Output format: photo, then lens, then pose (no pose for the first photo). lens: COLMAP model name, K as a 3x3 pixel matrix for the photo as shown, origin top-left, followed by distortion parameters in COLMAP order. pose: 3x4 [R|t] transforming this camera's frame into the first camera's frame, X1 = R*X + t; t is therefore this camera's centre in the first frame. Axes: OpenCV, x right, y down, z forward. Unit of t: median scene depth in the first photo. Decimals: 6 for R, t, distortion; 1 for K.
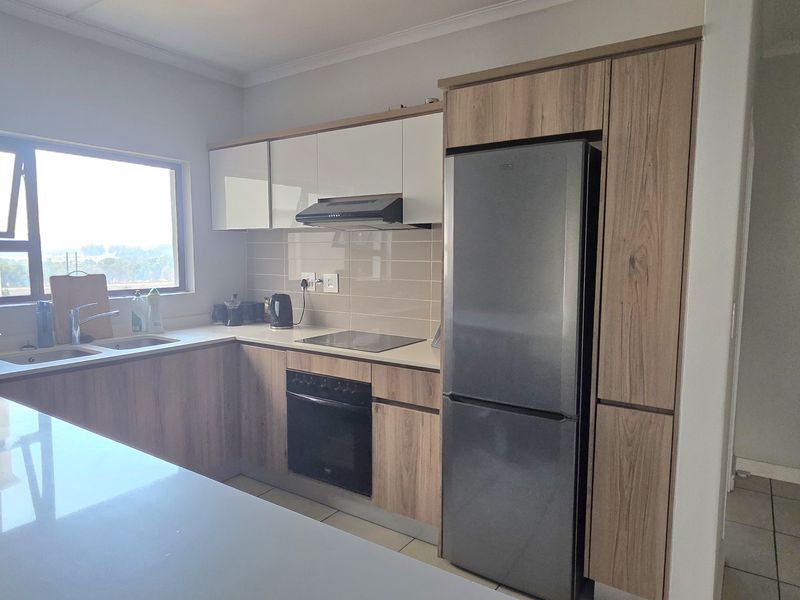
lens RADIAL K [[522.2, 0, 400.4], [0, 522.2, 299.0], [0, 0, 1]] dist [-0.005374, 0.007650]
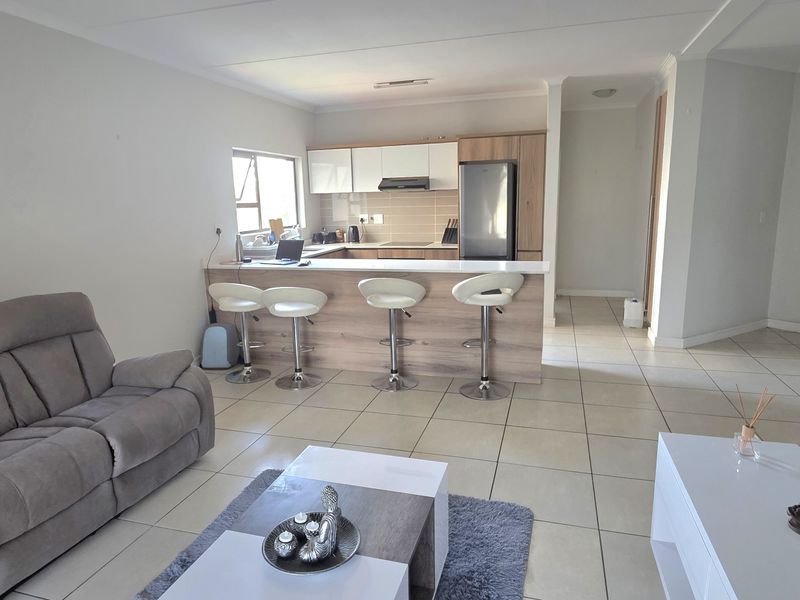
lens RADIAL K [[522.2, 0, 398.8], [0, 522.2, 301.5], [0, 0, 1]] dist [-0.005374, 0.007650]
pose [[0.950385, -0.086414, 0.298833, -0.833012], [0.055732, 0.992398, 0.109728, 0.081898], [-0.306043, -0.087629, 0.947976, -1.156583]]
